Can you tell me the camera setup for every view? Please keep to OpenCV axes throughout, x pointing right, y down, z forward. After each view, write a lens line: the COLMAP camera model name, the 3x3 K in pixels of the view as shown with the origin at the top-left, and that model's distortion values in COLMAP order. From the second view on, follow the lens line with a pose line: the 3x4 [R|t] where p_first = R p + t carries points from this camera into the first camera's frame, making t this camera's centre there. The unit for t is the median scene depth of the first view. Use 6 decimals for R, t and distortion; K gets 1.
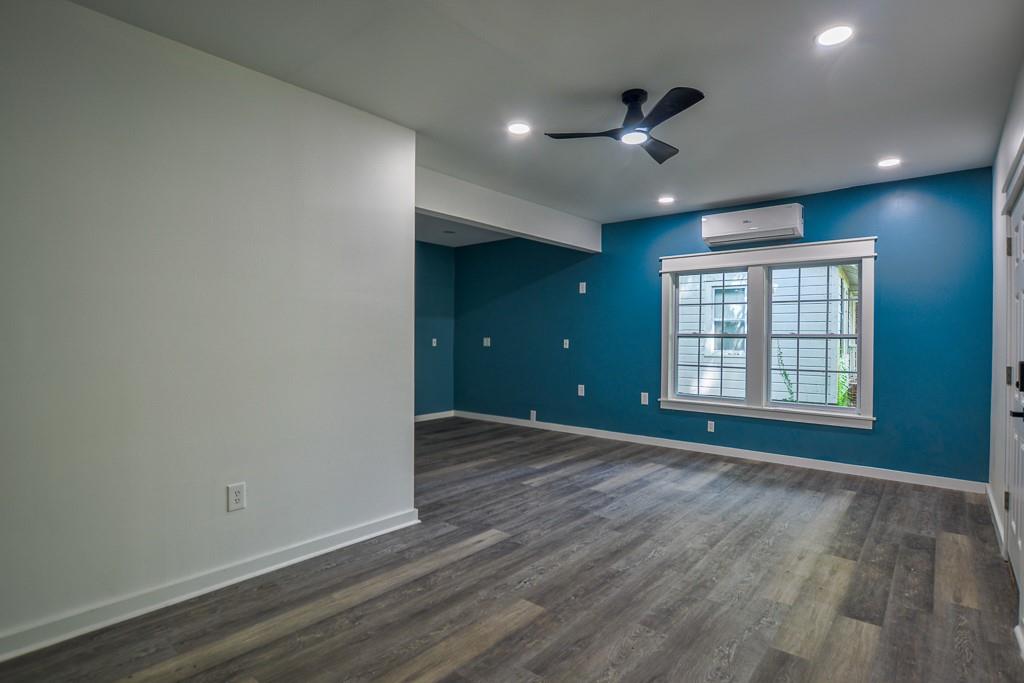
lens RADIAL K [[513.8, 0, 518.1], [0, 513.8, 339.0], [0, 0, 1]] dist [-0.006333, -0.000092]
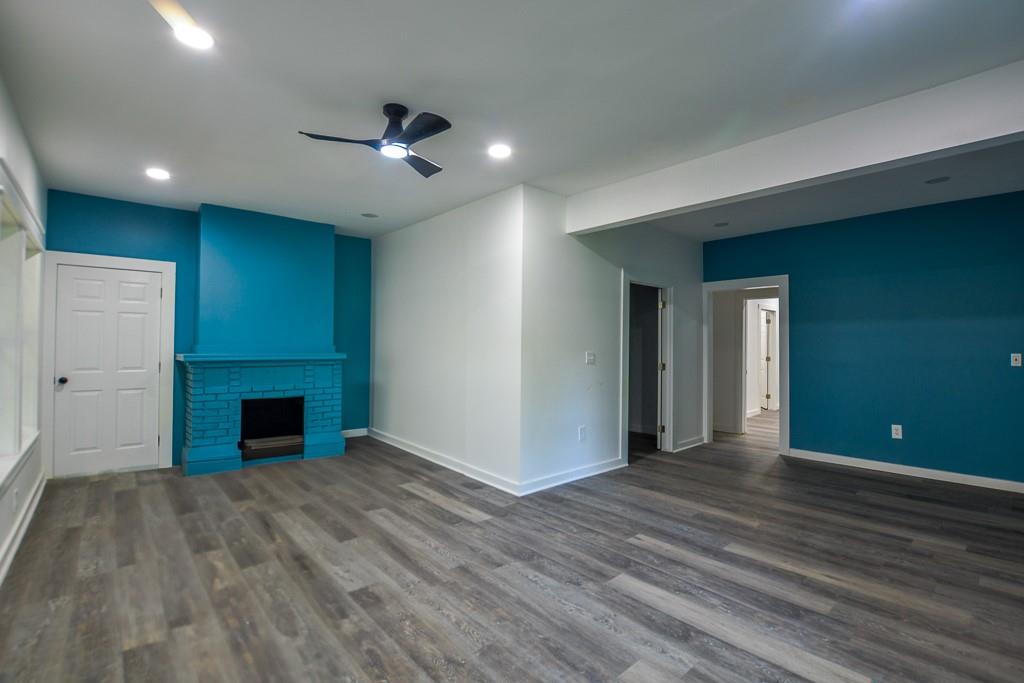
lens RADIAL K [[460.1, 0, 531.4], [0, 460.1, 344.0], [0, 0, 1]] dist [-0.023300, -0.001219]
pose [[-0.129784, -0.014778, -0.991432, 0.841739], [-0.005693, 0.999884, -0.014159, 0.001682], [0.991526, 0.003806, -0.129853, 1.077165]]
